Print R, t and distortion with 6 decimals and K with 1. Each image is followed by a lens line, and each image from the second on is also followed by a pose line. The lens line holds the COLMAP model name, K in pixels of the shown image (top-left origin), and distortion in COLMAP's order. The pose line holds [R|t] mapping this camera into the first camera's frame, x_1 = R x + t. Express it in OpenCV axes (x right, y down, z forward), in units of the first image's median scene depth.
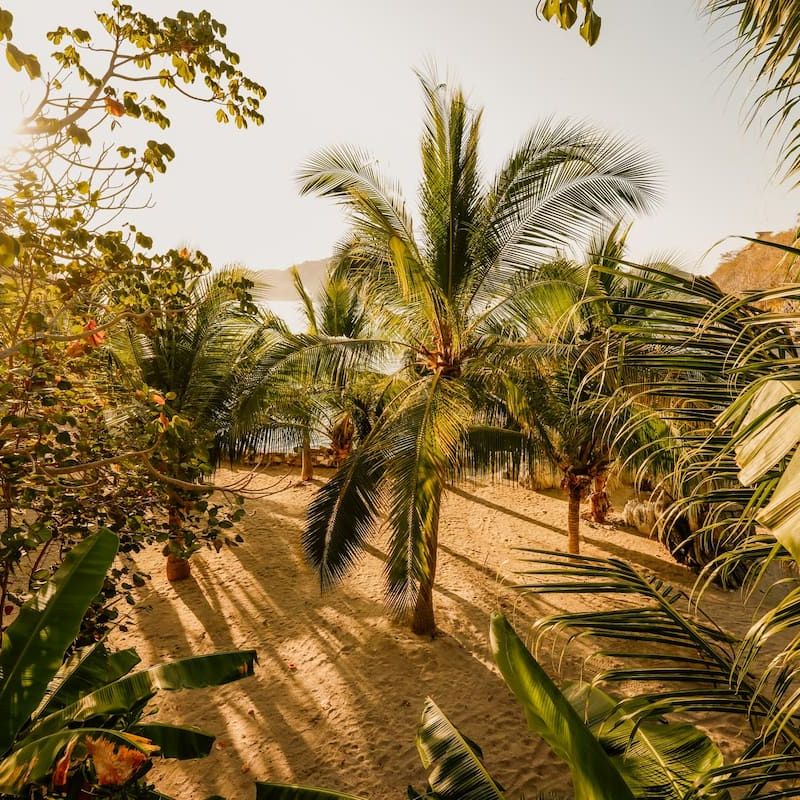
lens RADIAL K [[507.3, 0, 397.3], [0, 507.3, 397.5], [0, 0, 1]] dist [-0.000099, -0.007084]
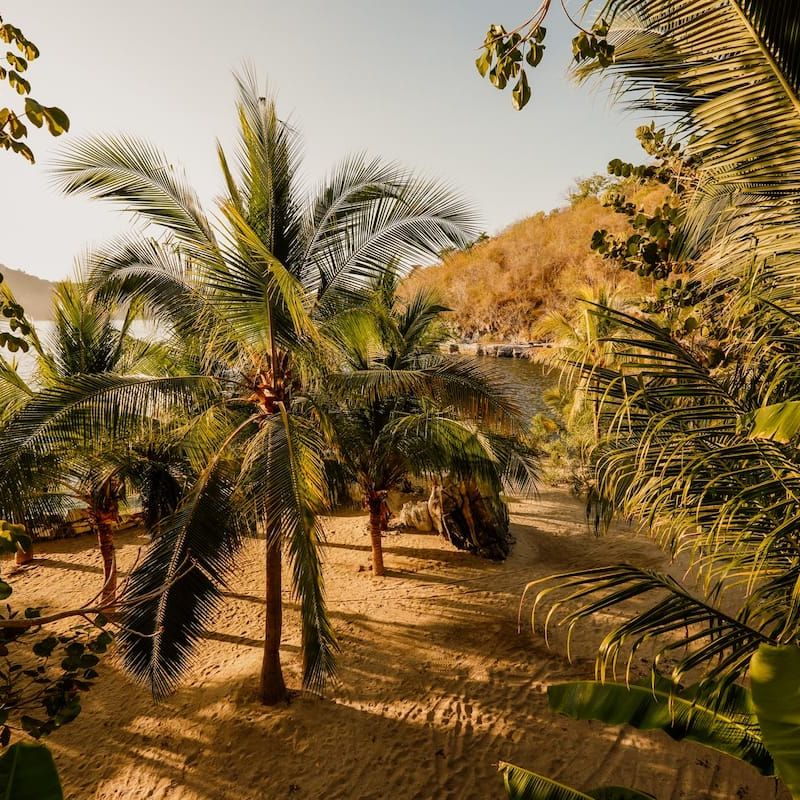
lens RADIAL K [[507.3, 0, 402.2], [0, 507.3, 397.8], [0, 0, 1]] dist [-0.000099, -0.007084]
pose [[0.828105, -0.086057, 0.553928, -0.218539], [0.105205, 0.994447, -0.002783, -0.039370], [-0.550612, 0.060580, 0.832560, 0.108690]]
